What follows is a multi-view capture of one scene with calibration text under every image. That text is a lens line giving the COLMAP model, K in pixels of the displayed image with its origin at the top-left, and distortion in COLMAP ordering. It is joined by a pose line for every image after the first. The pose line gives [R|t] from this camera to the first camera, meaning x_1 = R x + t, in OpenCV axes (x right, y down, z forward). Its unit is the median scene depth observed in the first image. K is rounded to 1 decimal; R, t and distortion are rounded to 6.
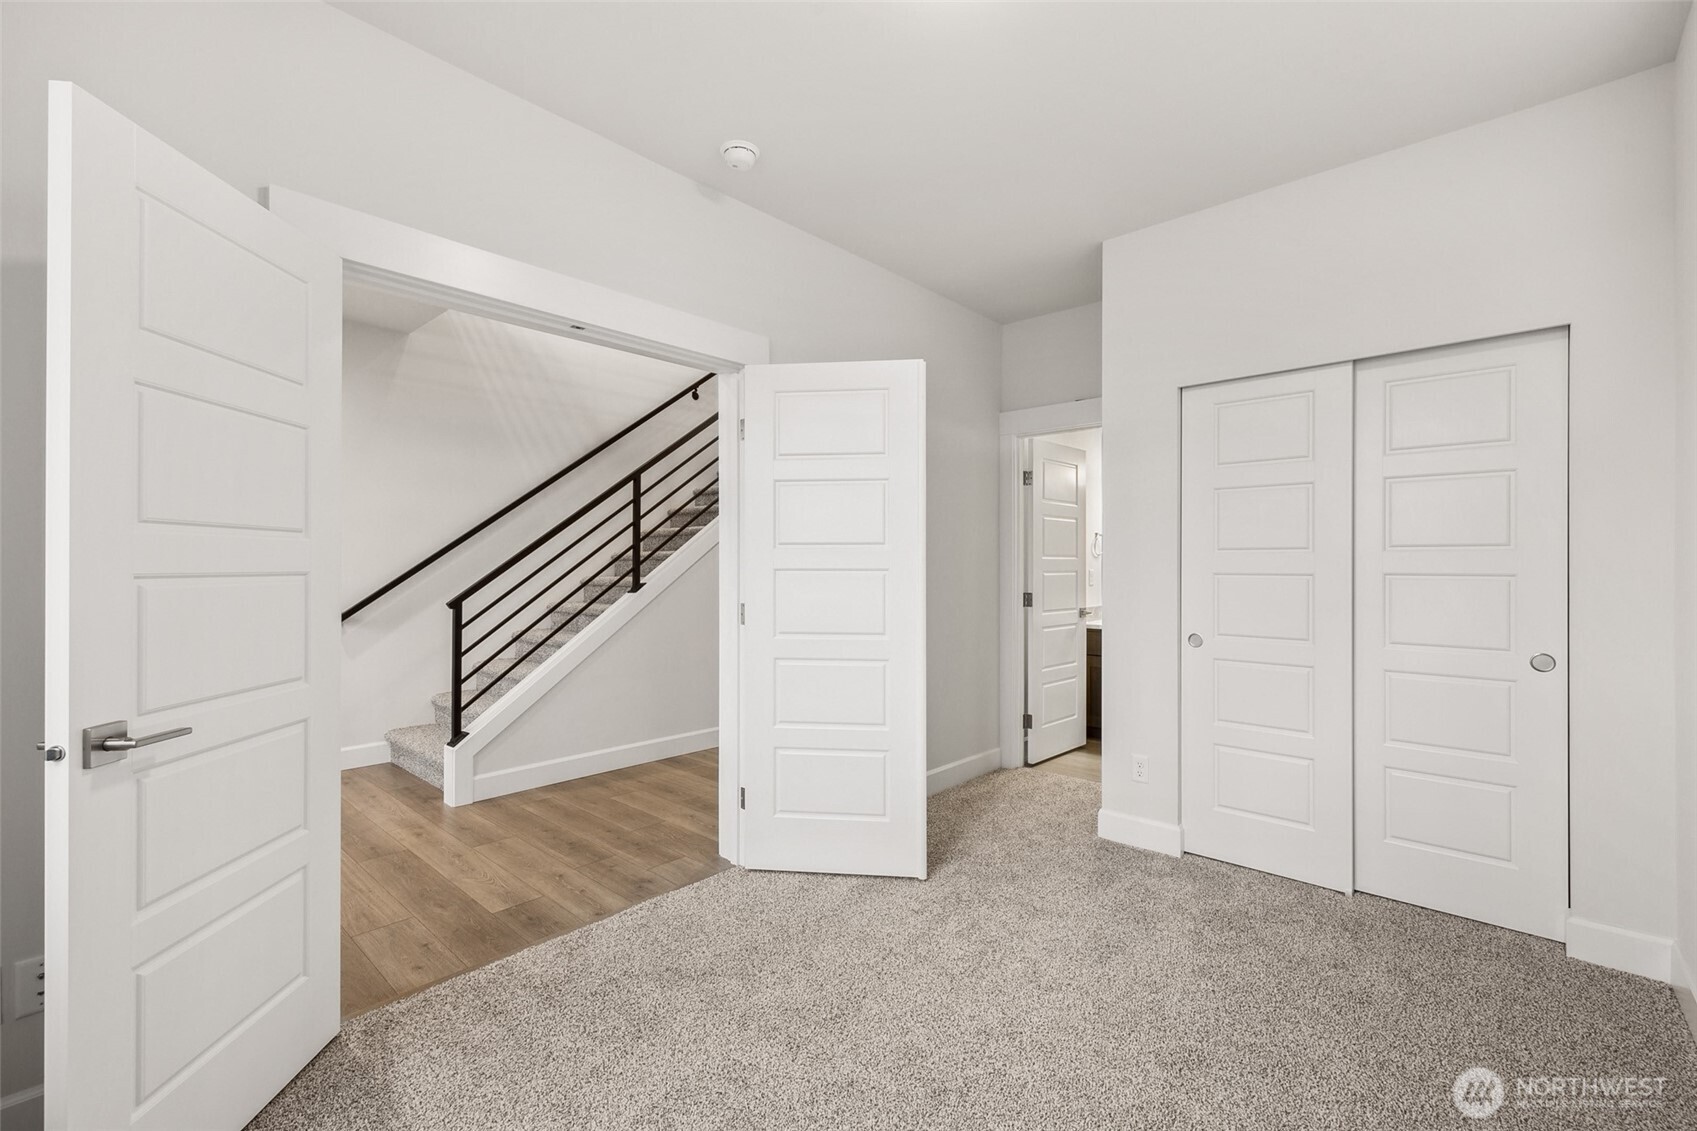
lens RADIAL K [[685.7, 0, 855.3], [0, 685.7, 569.1], [0, 0, 1]] dist [-0.000585, 0.000237]
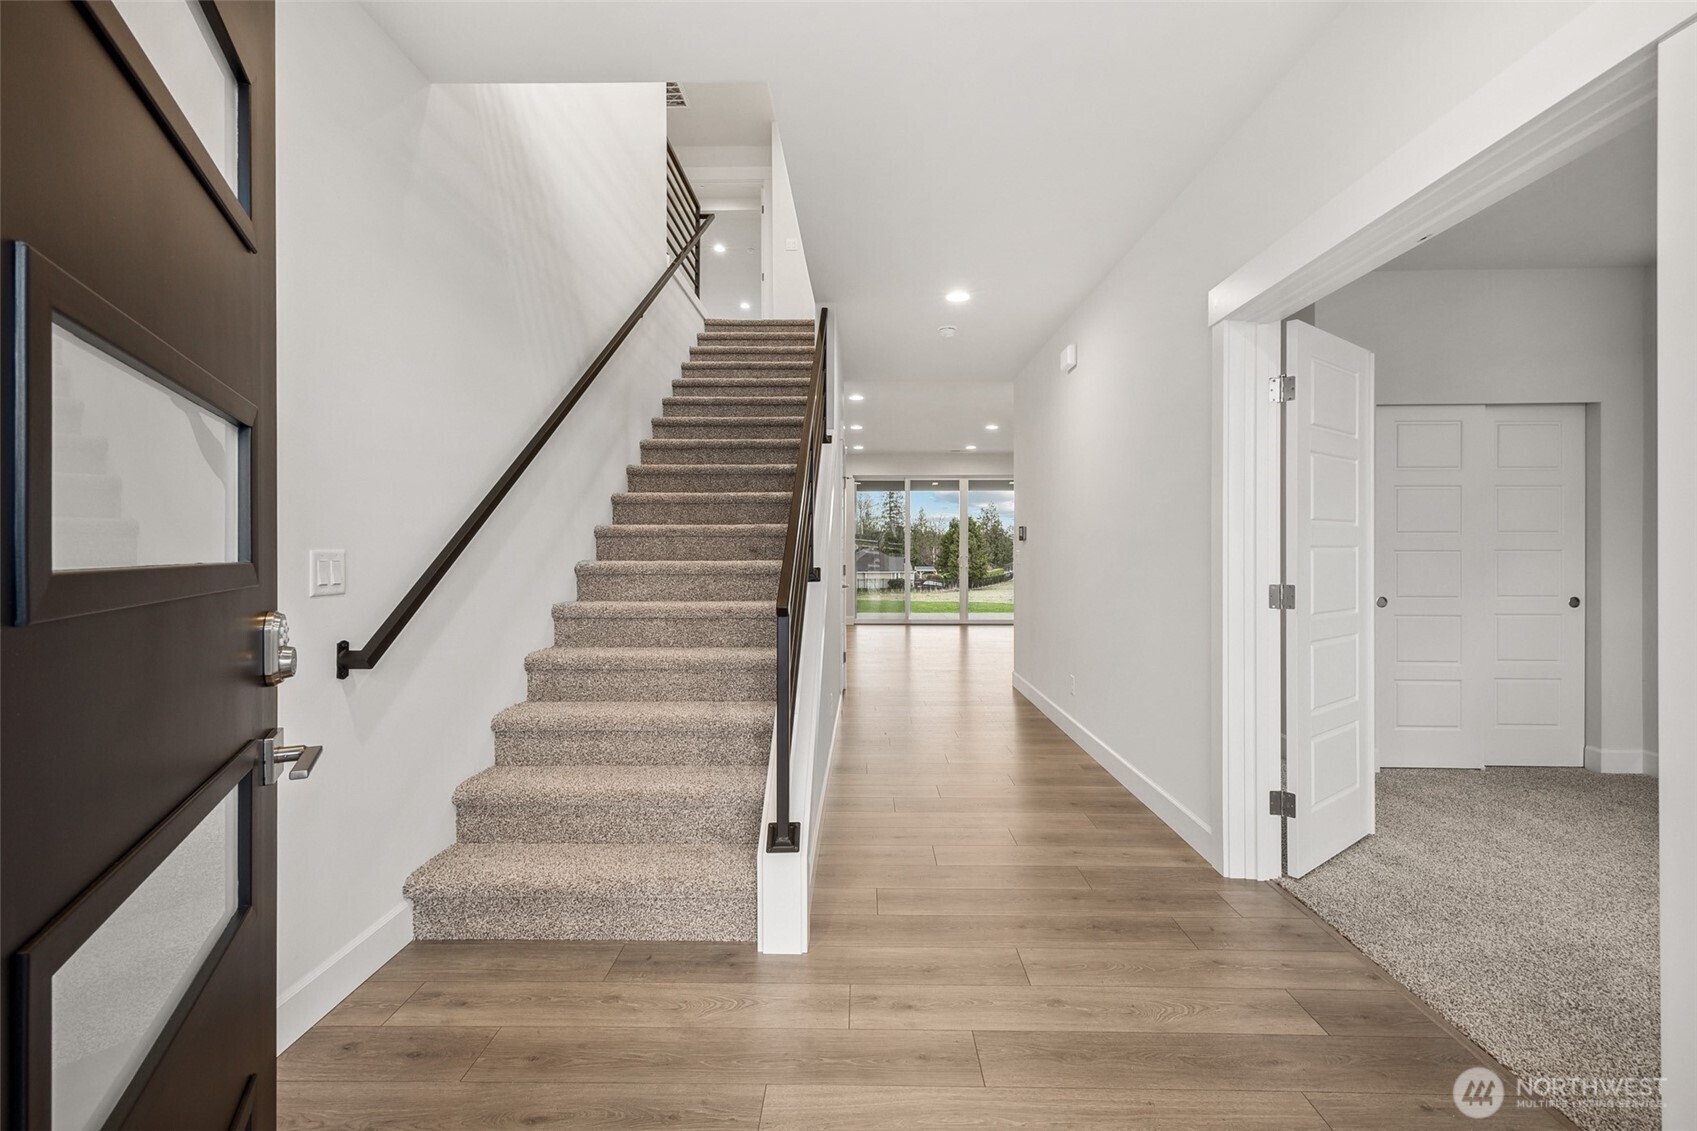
lens RADIAL K [[685.7, 0, 849.6], [0, 685.7, 557.9], [0, 0, 1]] dist [-0.000585, 0.000237]
pose [[0.778631, 0.001035, 0.627481, -1.163417], [0.003233, 0.999979, -0.005662, 0.026636], [-0.627474, 0.006437, 0.778611, 0.670517]]
